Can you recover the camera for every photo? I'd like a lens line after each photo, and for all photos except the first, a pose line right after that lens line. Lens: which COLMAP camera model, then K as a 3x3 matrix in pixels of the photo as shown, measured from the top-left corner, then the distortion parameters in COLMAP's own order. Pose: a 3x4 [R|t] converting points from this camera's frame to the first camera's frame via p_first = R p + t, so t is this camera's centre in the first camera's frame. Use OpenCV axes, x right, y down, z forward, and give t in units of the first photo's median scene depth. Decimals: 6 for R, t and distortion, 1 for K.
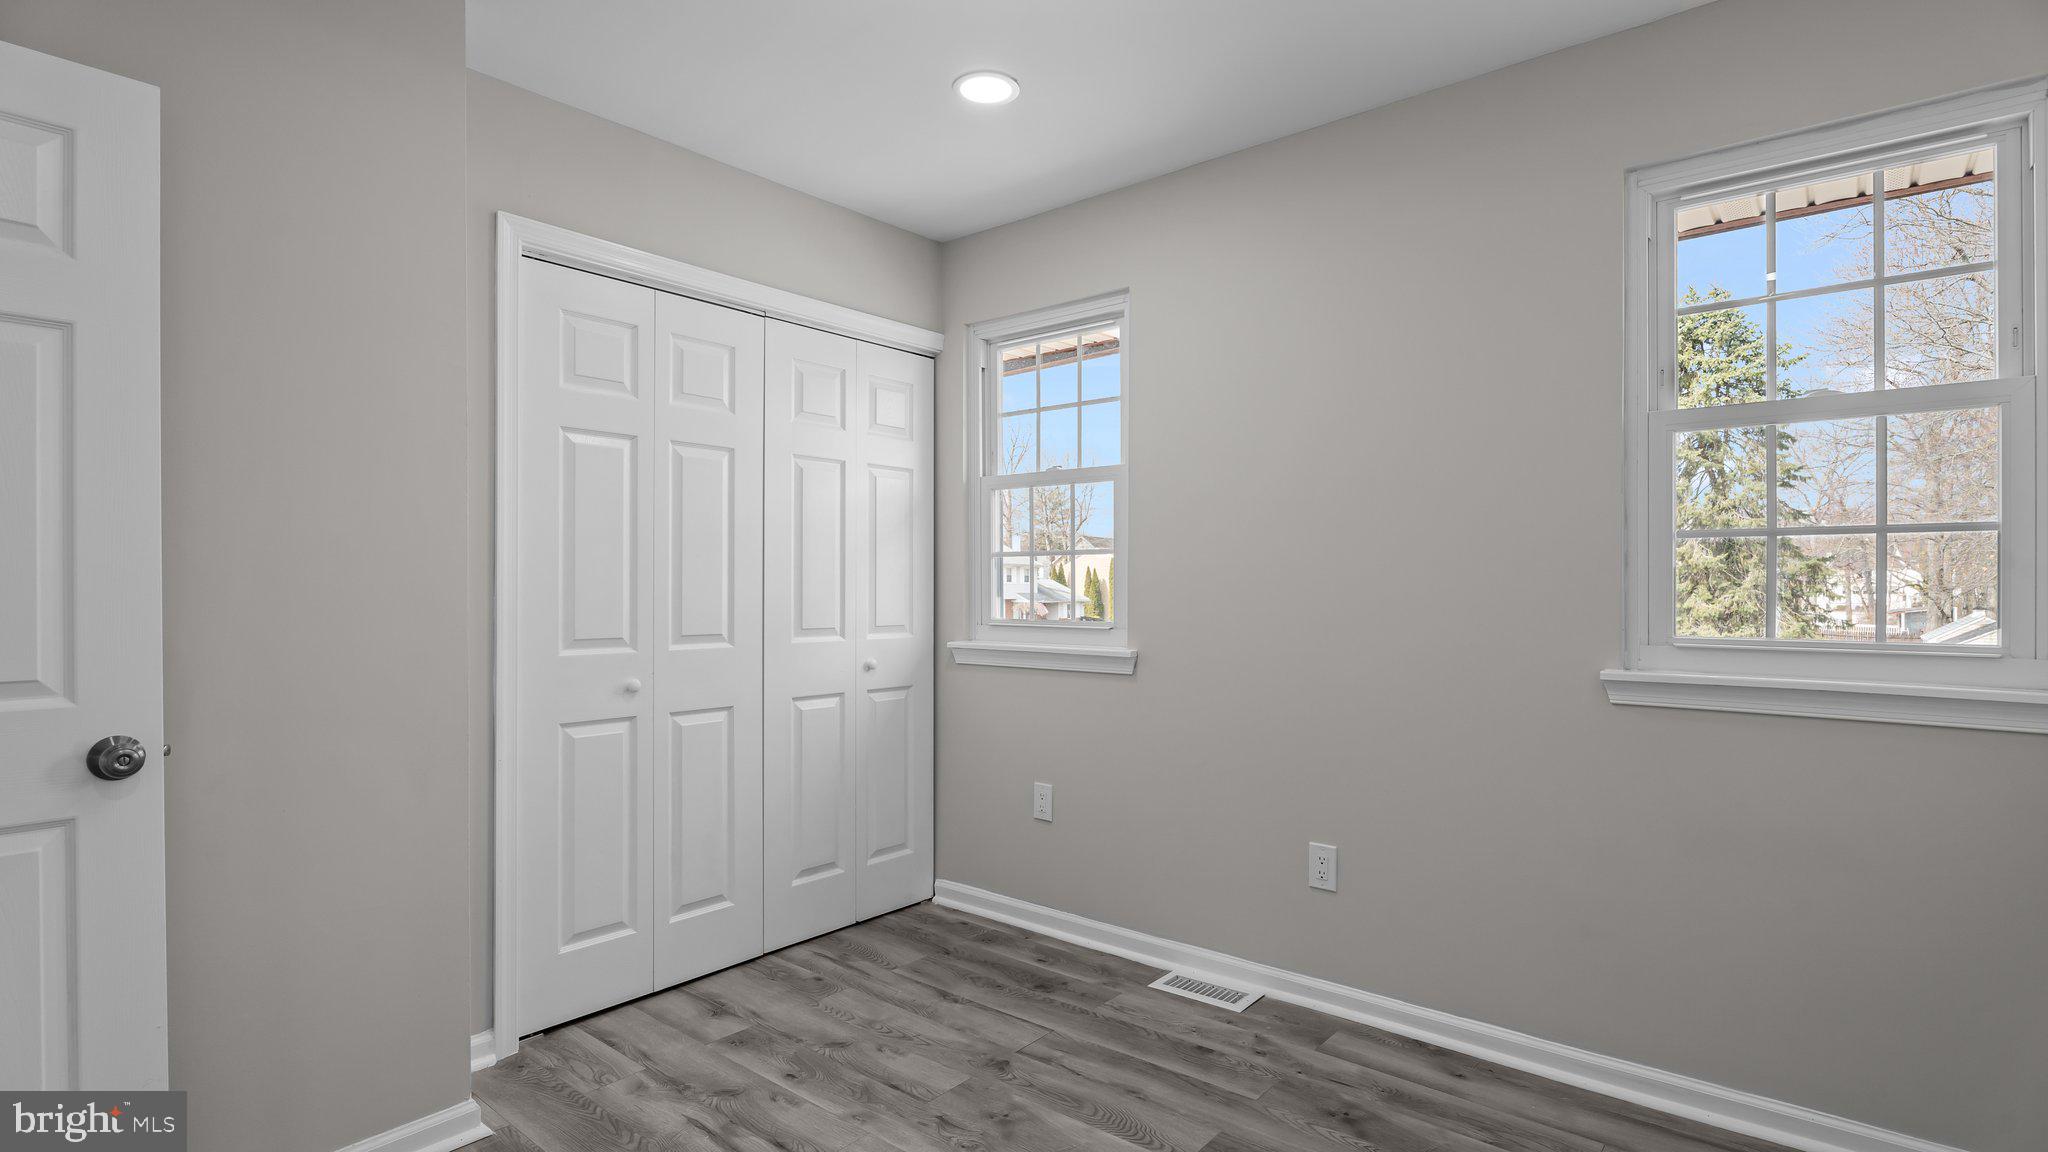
lens RADIAL K [[1006.2, 0, 1018.1], [0, 1006.2, 582.1], [0, 0, 1]] dist [-0.003322, 0.002450]
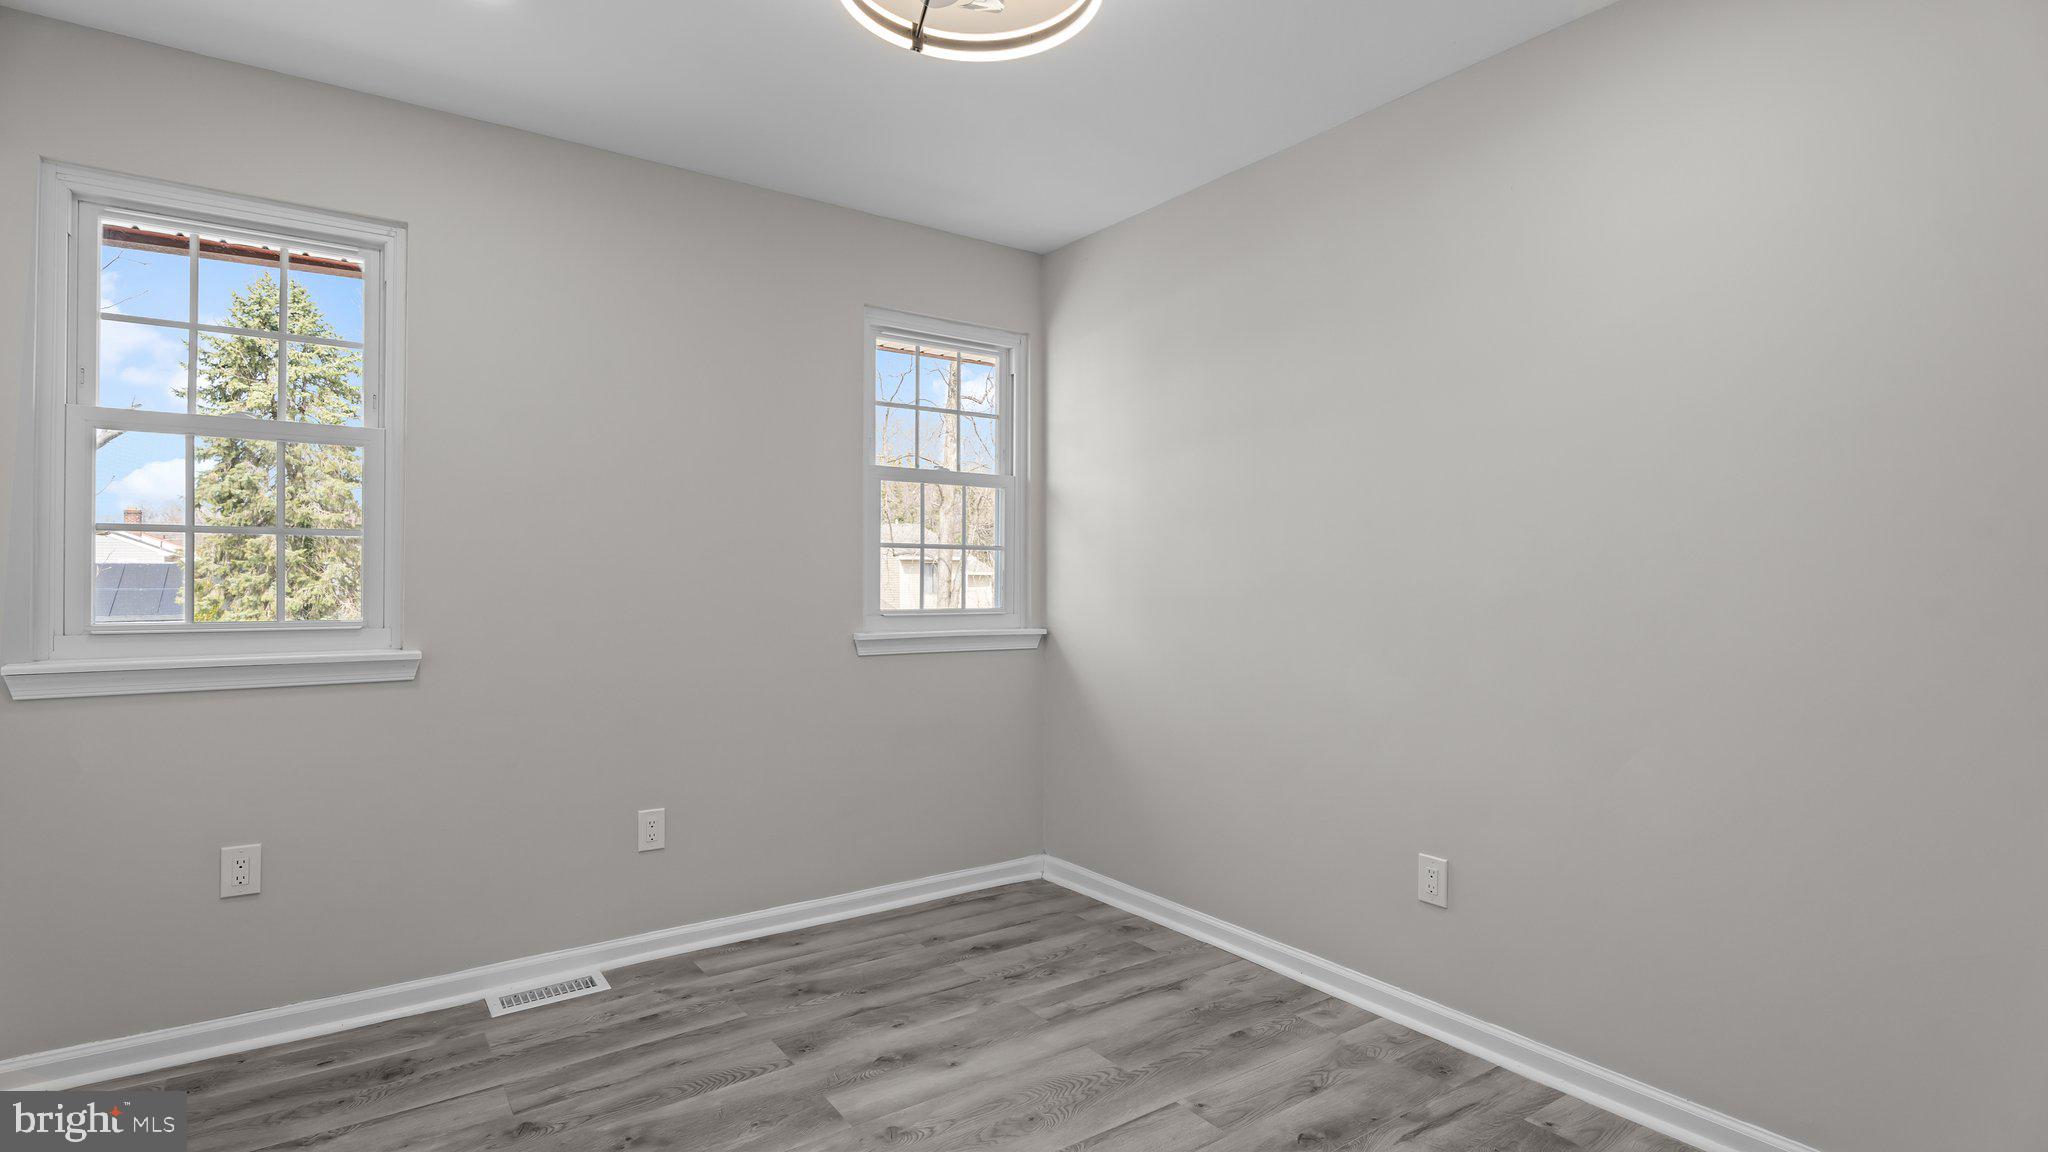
lens RADIAL K [[1006.2, 0, 1040.1], [0, 1006.2, 570.0], [0, 0, 1]] dist [-0.003322, 0.002450]
pose [[0.221416, 0.010356, 0.975124, -0.702757], [-0.004785, 0.999943, -0.009533, 0.005311], [-0.975168, -0.002555, 0.221453, 0.345839]]
